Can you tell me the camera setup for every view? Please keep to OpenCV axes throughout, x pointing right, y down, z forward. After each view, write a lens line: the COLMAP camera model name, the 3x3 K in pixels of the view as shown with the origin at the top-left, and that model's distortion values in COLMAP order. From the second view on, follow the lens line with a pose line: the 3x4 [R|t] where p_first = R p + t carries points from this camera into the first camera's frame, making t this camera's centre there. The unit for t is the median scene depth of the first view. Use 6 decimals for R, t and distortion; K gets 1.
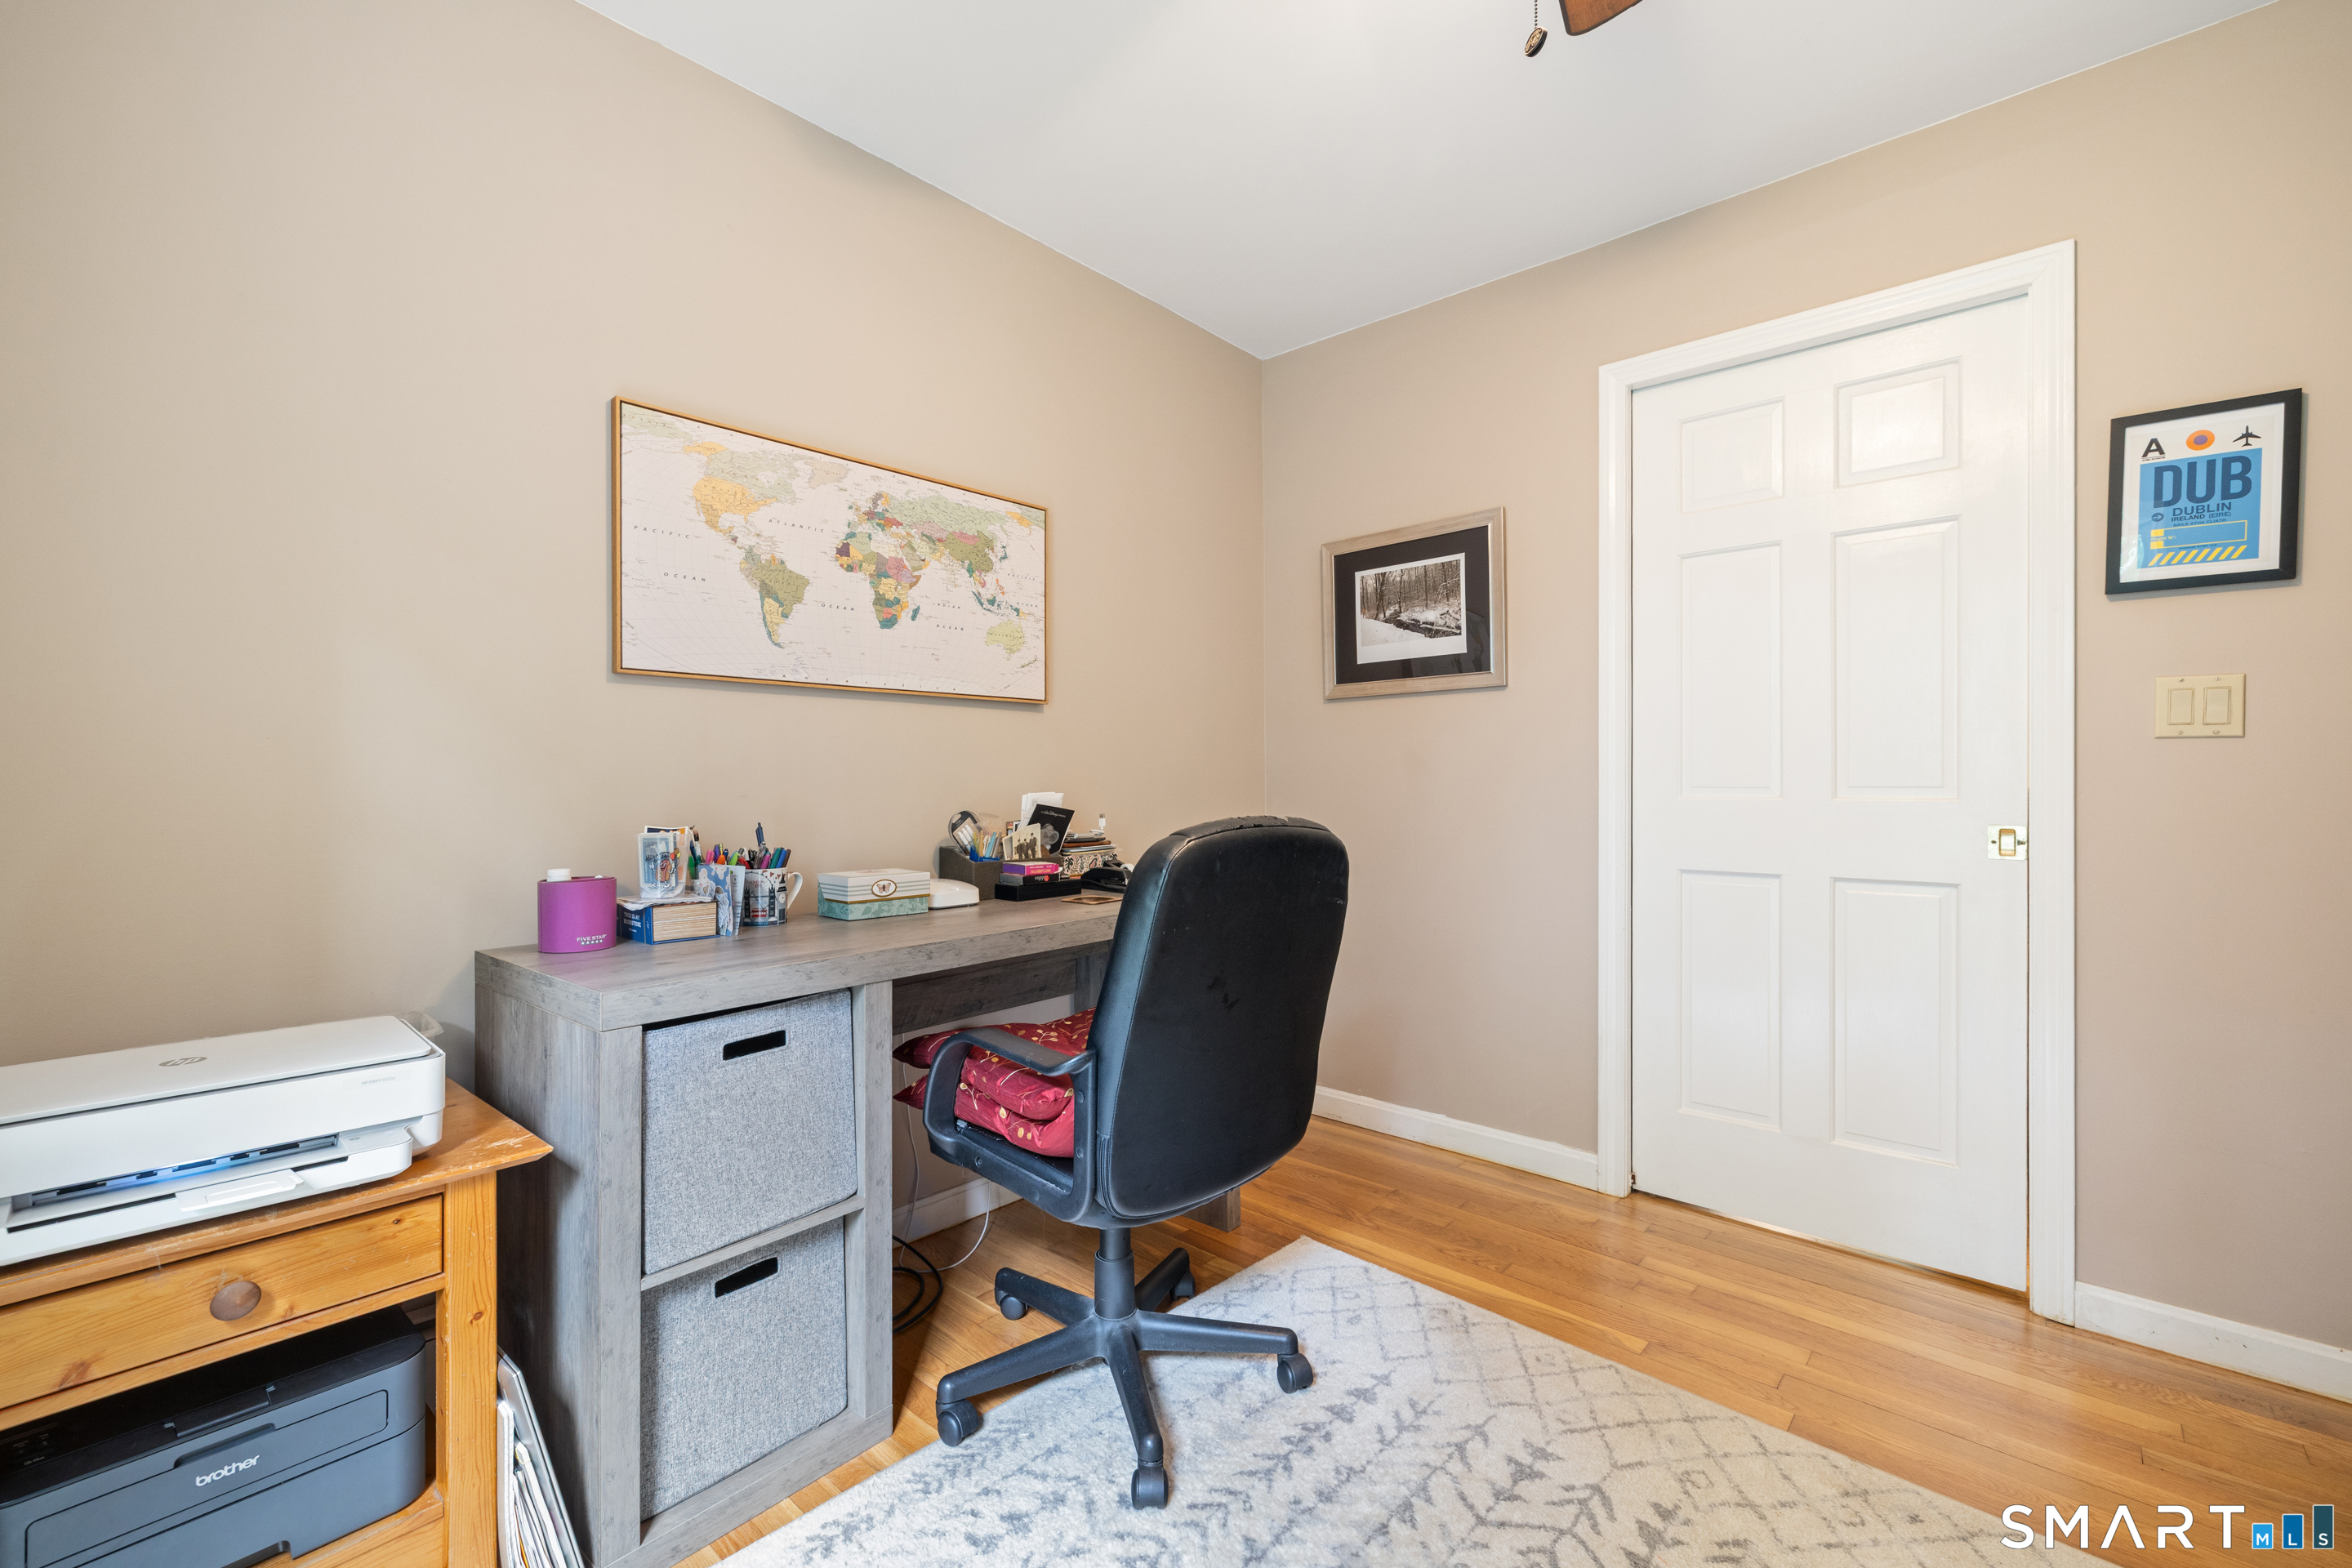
lens RADIAL K [[985.8, 0, 1176.9], [0, 985.8, 775.0], [0, 0, 1]] dist [-0.000361, 0.000300]
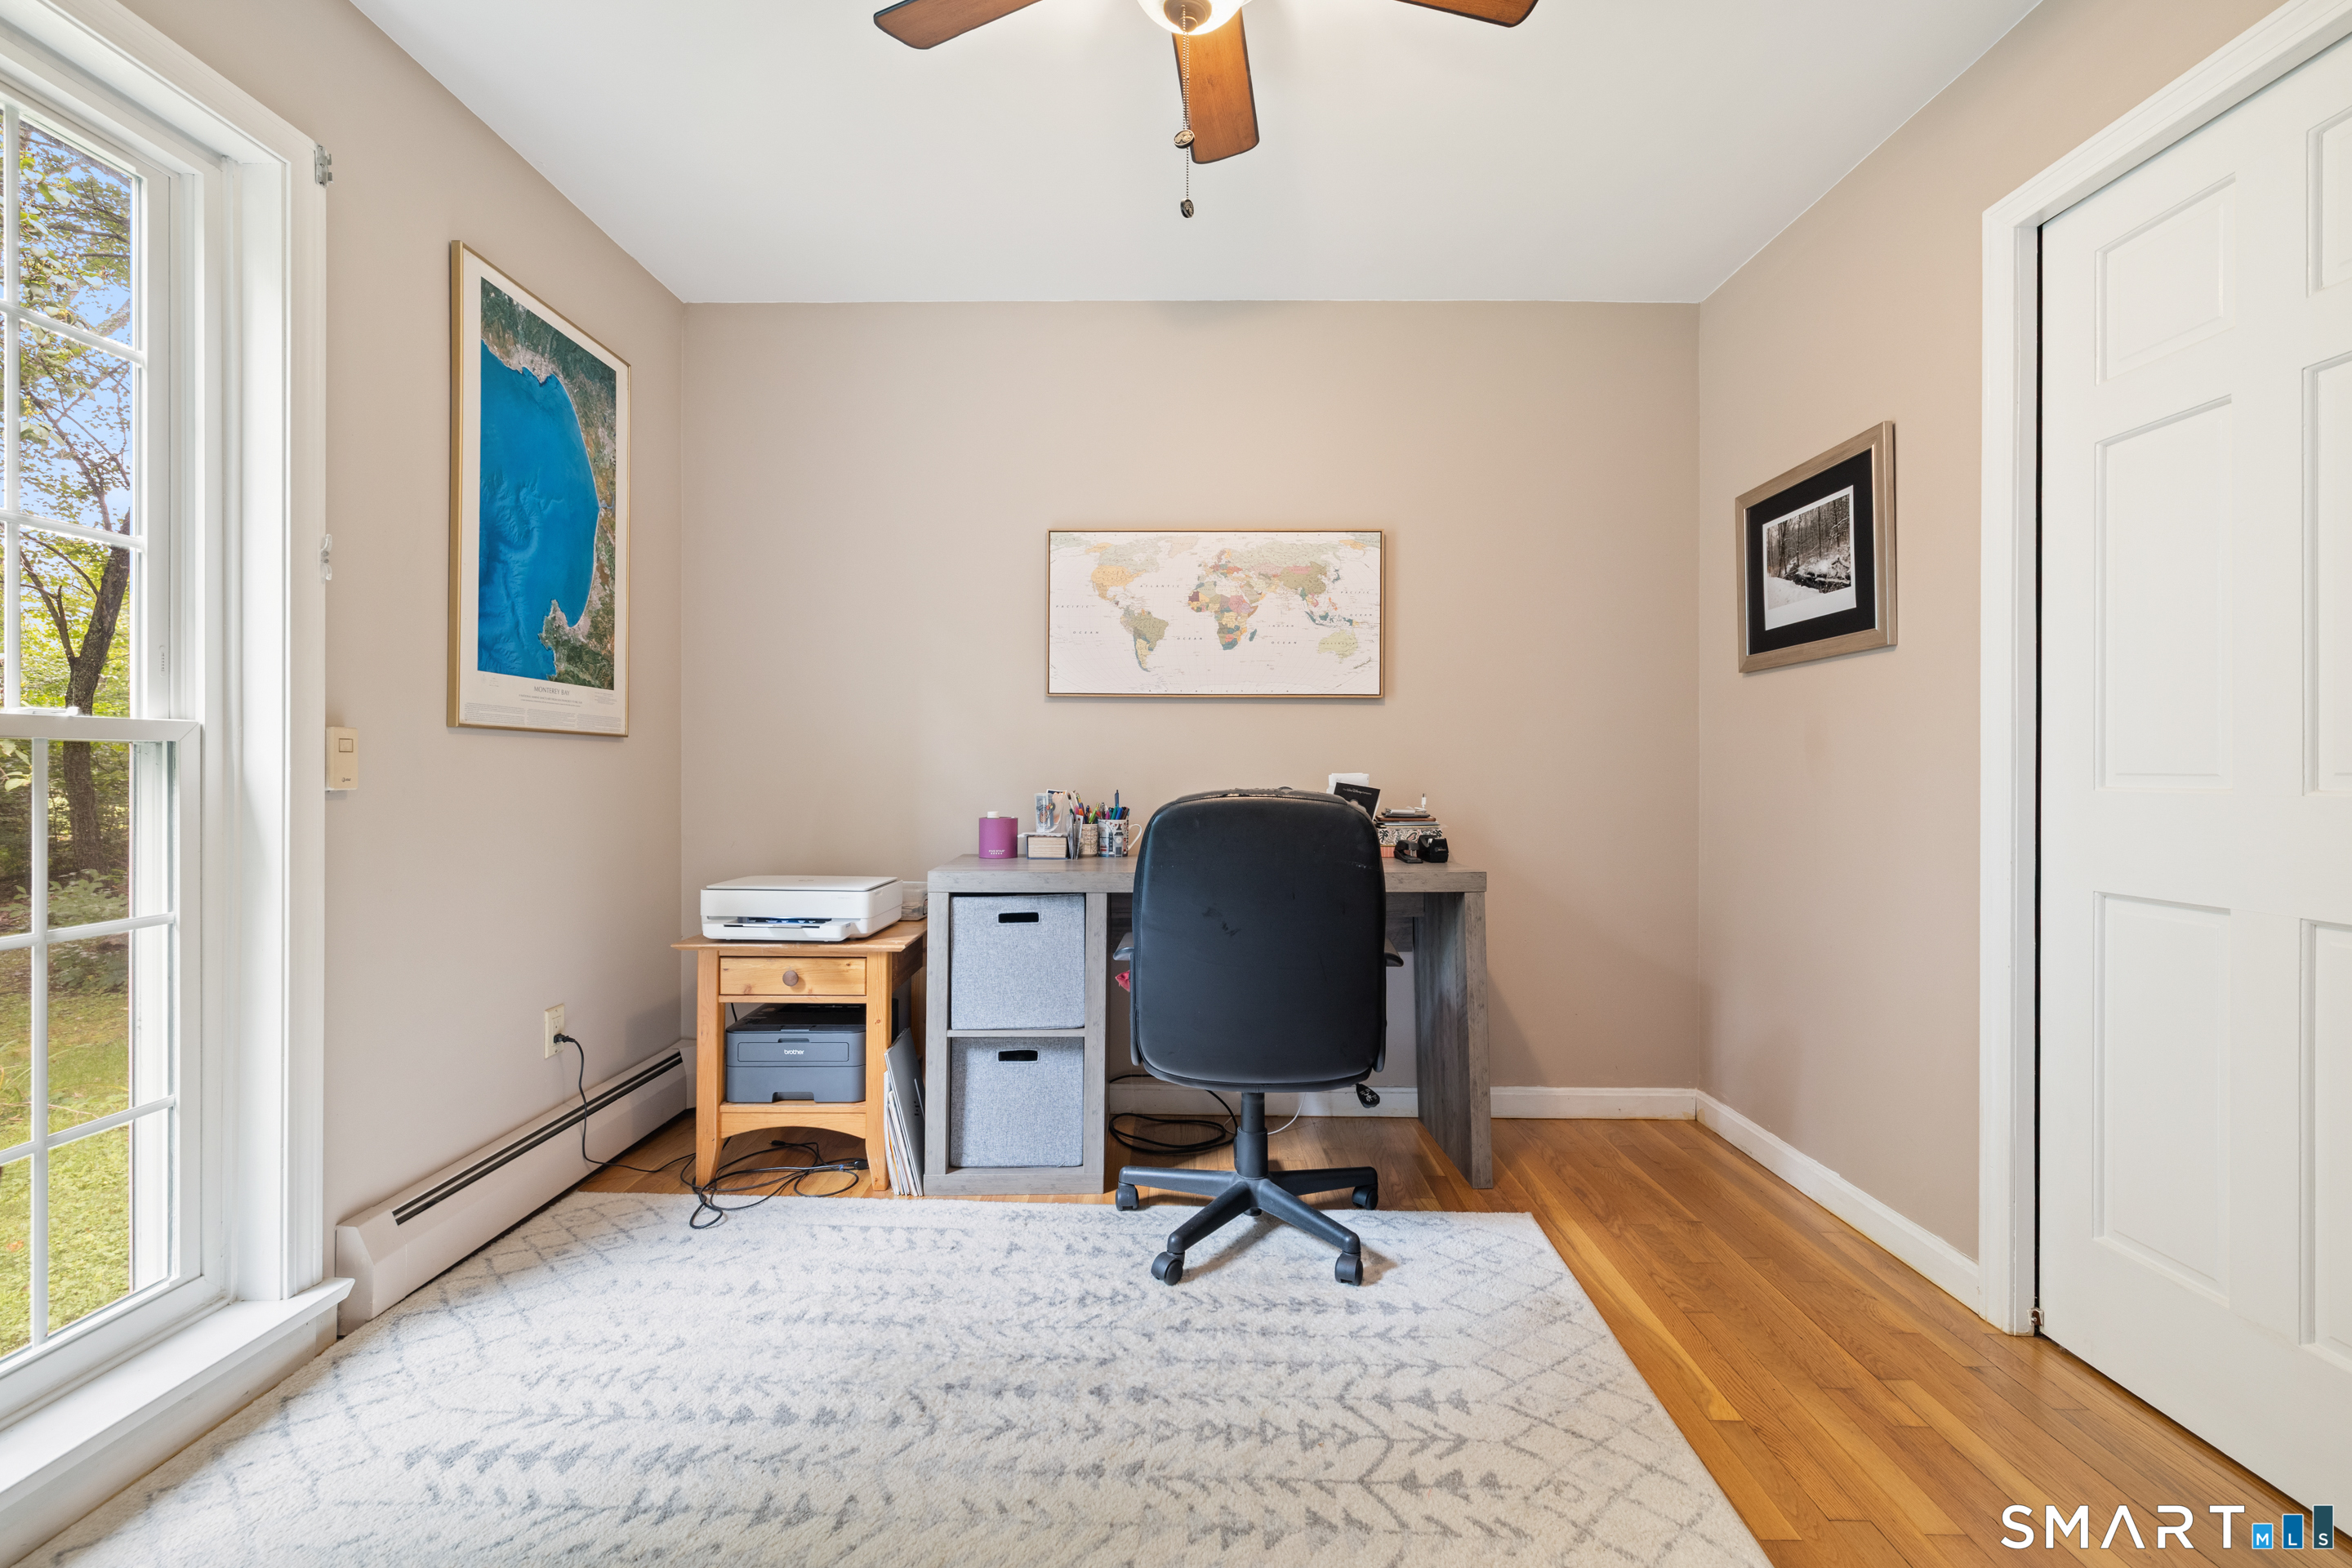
lens RADIAL K [[1005.4, 0, 1181.3], [0, 1005.4, 754.3], [0, 0, 1]] dist [0.000052, 0.000382]
pose [[0.661175, -0.005685, -0.750210, 0.661611], [-0.001740, 0.999957, -0.009111, 0.006313], [0.750230, 0.007330, 0.661137, 0.045287]]
